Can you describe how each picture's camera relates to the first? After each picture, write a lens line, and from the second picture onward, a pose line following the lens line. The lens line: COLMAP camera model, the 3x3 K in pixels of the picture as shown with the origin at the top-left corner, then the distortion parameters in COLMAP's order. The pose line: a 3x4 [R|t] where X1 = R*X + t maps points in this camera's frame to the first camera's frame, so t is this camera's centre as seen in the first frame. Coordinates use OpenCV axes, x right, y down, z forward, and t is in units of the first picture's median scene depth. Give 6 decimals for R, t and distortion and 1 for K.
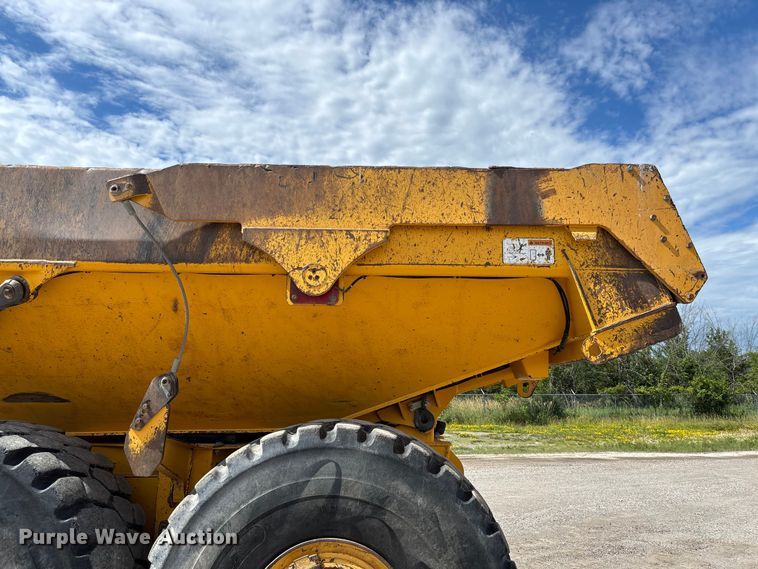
lens RADIAL K [[572.2, 0, 376.6], [0, 572.2, 283.7], [0, 0, 1]] dist [0.022851, -0.006812]
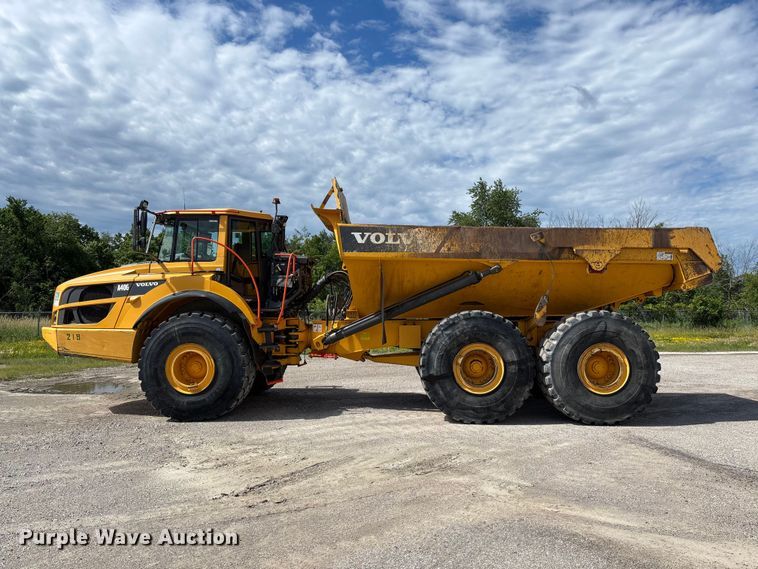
lens RADIAL K [[572.2, 0, 376.6], [0, 572.2, 283.7], [0, 0, 1]] dist [0.022851, -0.006812]
pose [[0.999998, -0.001873, -0.000223, -1.308094], [0.001886, 0.990404, 0.138187, -0.343635], [-0.000038, -0.138187, 0.990406, -2.124957]]
